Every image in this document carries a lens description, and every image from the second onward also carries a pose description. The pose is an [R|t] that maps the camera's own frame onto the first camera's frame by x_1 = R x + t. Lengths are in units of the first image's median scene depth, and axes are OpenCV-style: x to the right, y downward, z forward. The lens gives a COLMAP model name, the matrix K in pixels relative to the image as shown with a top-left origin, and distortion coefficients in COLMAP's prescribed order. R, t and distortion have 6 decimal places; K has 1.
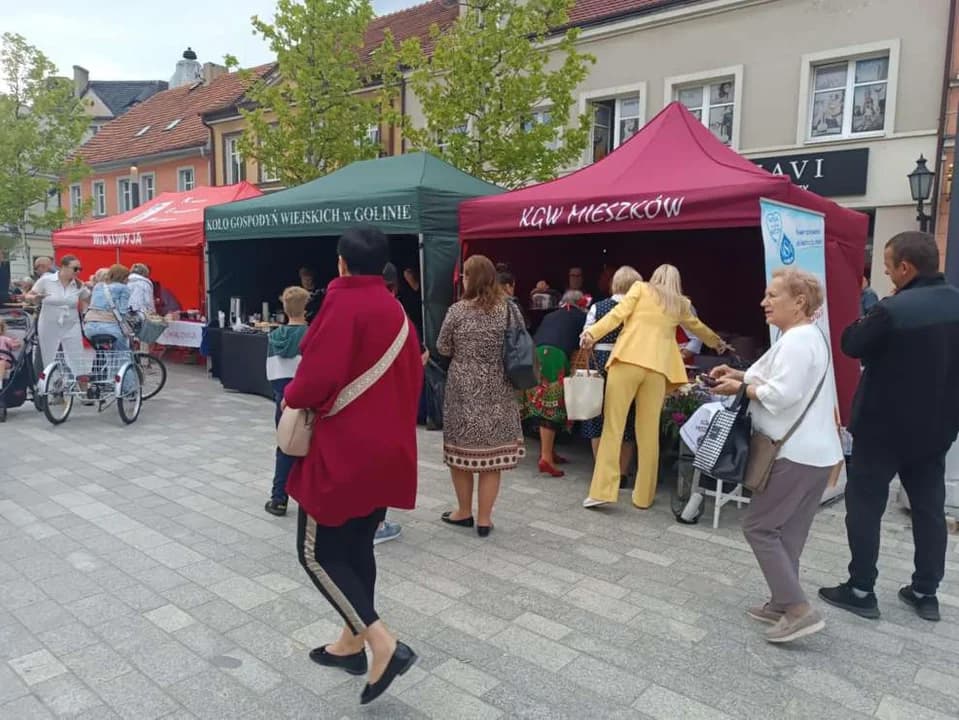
lens RADIAL K [[717.6, 0, 475.5], [0, 717.6, 361.0], [0, 0, 1]] dist [-0.034227, 0.000007]
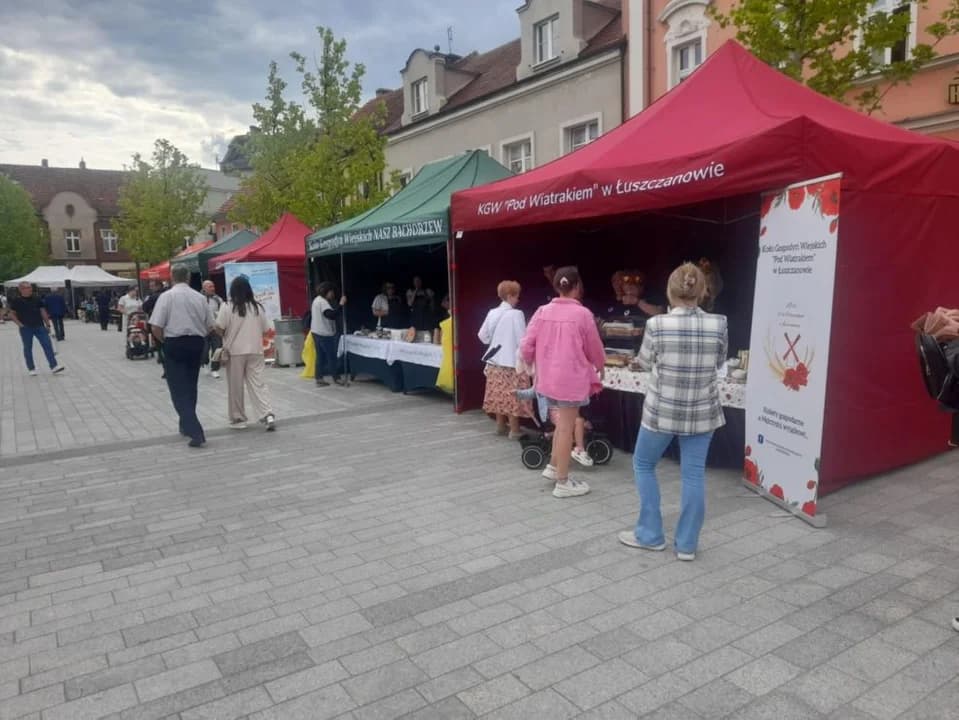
lens RADIAL K [[717.6, 0, 482.1], [0, 717.6, 362.5], [0, 0, 1]] dist [-0.034227, 0.000007]
pose [[0.961361, -0.026395, -0.274022, 1.464249], [0.029147, 0.999557, 0.005974, 0.144199], [0.273743, -0.013730, 0.961705, -1.097008]]
